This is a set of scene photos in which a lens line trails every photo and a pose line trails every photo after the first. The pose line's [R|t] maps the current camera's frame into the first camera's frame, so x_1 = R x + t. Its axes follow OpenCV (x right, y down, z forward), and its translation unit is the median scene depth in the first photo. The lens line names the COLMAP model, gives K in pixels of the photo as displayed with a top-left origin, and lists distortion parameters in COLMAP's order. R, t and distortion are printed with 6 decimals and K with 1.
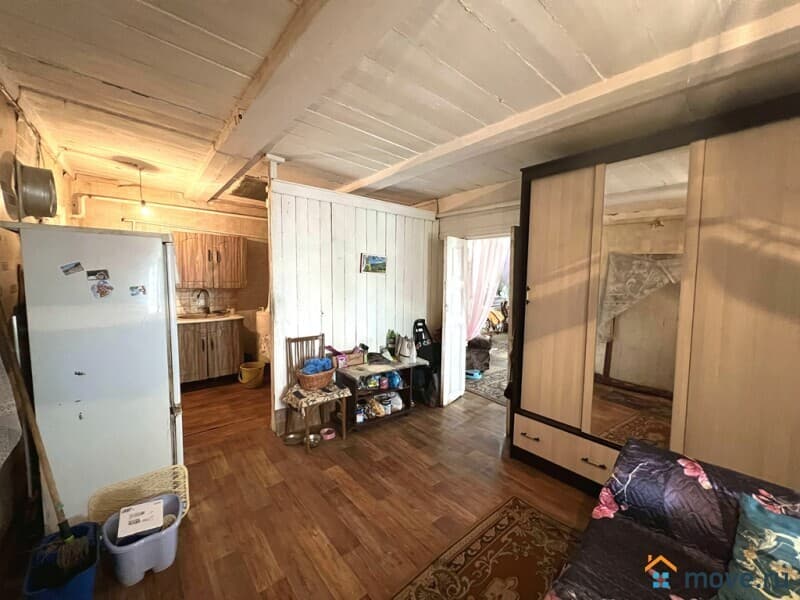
lens RADIAL K [[319.9, 0, 398.3], [0, 319.9, 299.0], [0, 0, 1]] dist [-0.002655, 0.000280]
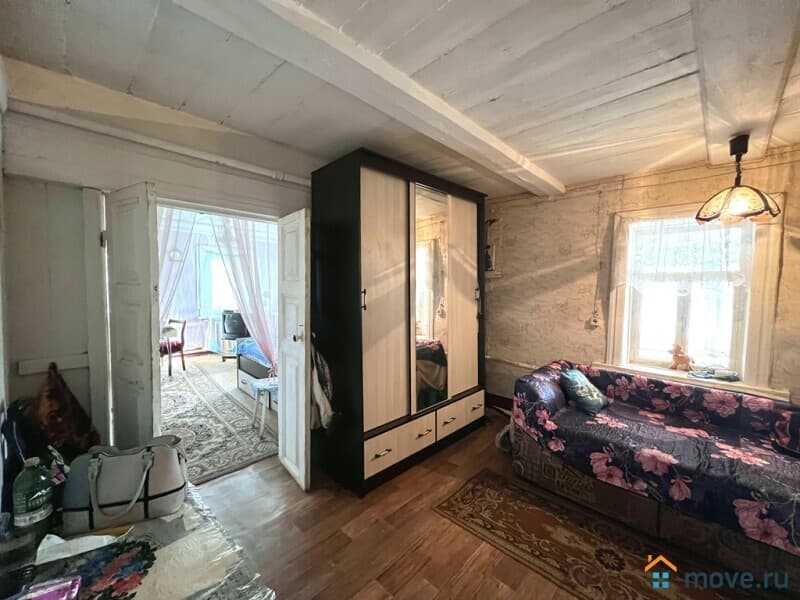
lens RADIAL K [[319.9, 0, 398.3], [0, 319.9, 299.0], [0, 0, 1]] dist [-0.002655, 0.000280]
pose [[-0.088722, -0.061904, 0.994131, -0.434952], [0.053343, 0.996339, 0.066802, -0.062363], [-0.994627, 0.058957, -0.085095, 0.927783]]
